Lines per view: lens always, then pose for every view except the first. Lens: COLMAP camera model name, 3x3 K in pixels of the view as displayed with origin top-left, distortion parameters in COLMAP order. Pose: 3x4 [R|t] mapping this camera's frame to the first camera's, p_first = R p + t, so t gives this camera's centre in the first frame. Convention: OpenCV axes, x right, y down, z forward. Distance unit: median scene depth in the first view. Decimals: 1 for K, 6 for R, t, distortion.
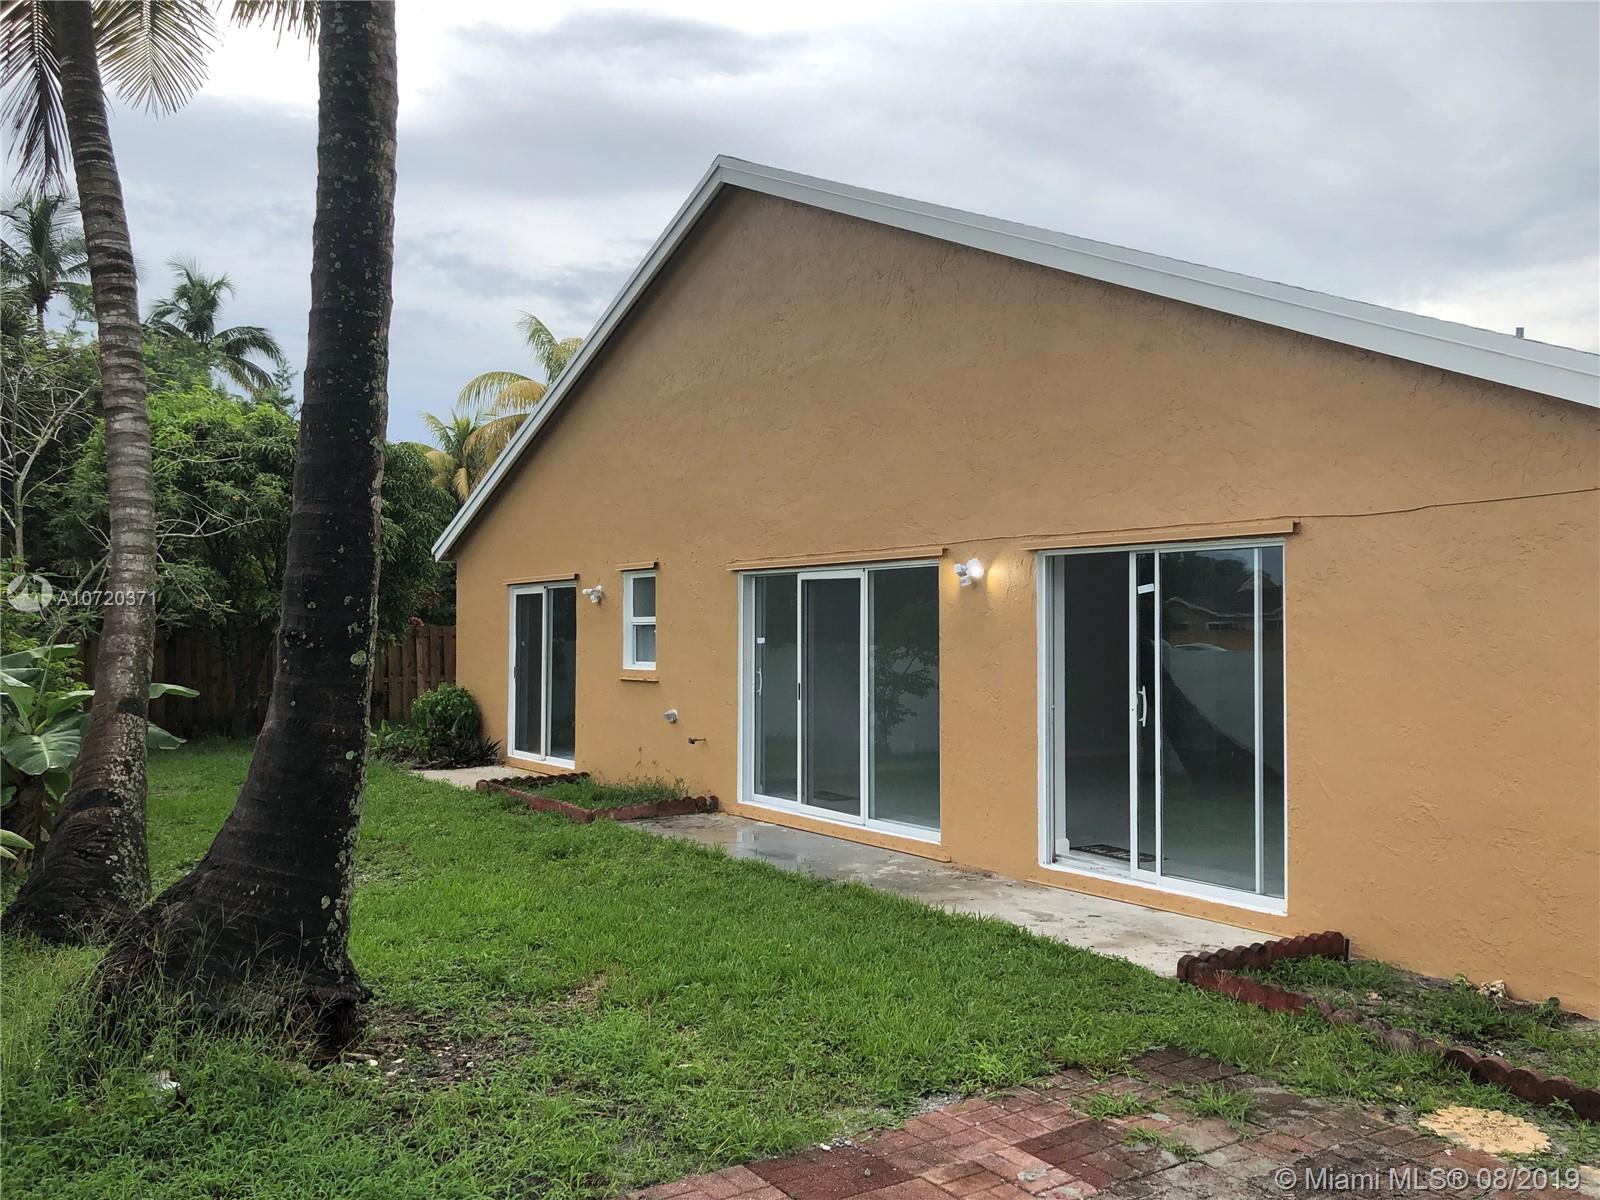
lens RADIAL K [[1292.8, 0, 800.0], [0, 1292.8, 600.0], [0, 0, 1]] dist [0.013128, -0.004529]
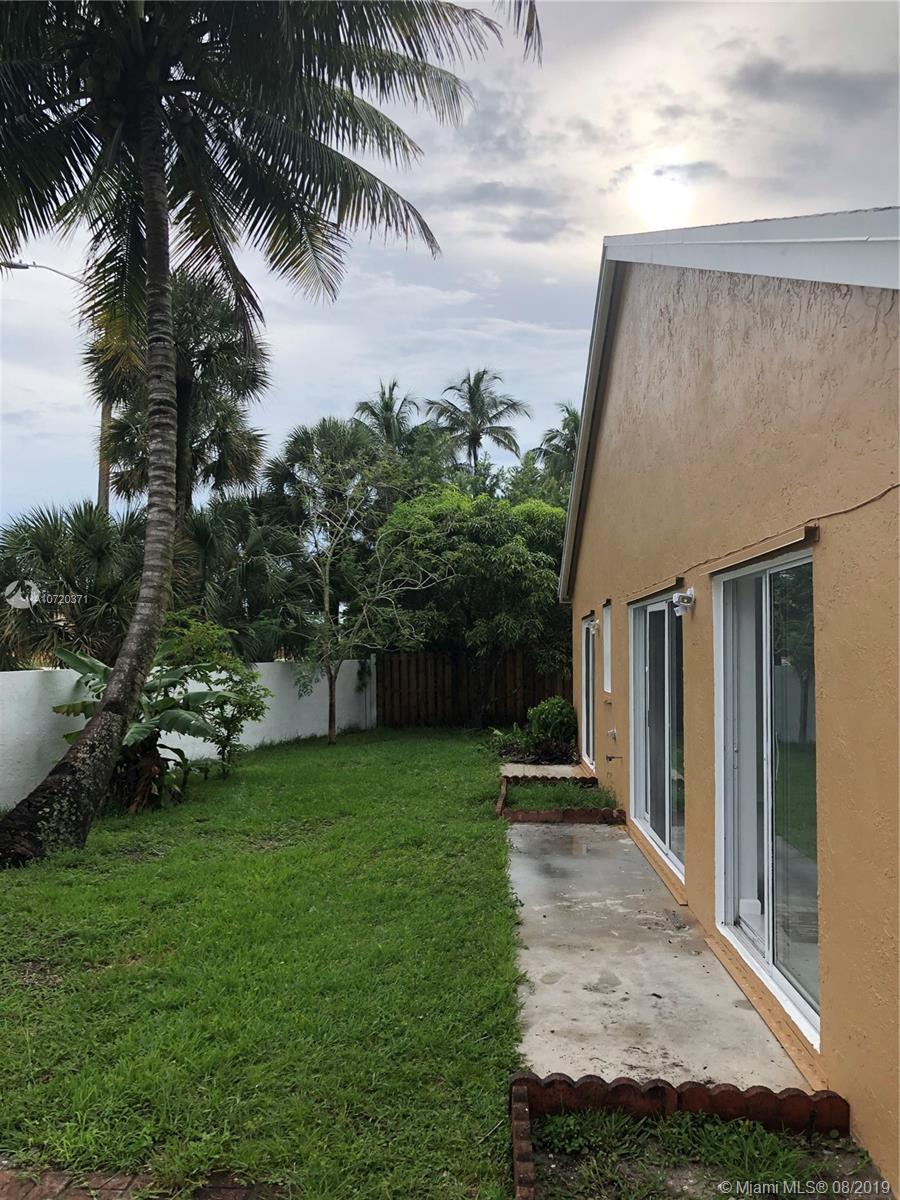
lens RADIAL K [[969.6, 0, 450.0], [0, 969.6, 600.0], [0, 0, 1]] dist [0.013128, -0.004529]
pose [[0.797310, -0.026783, -0.602975, 0.413276], [0.006618, 0.999343, -0.035637, 0.002790], [0.603533, 0.024424, 0.796964, 0.322050]]
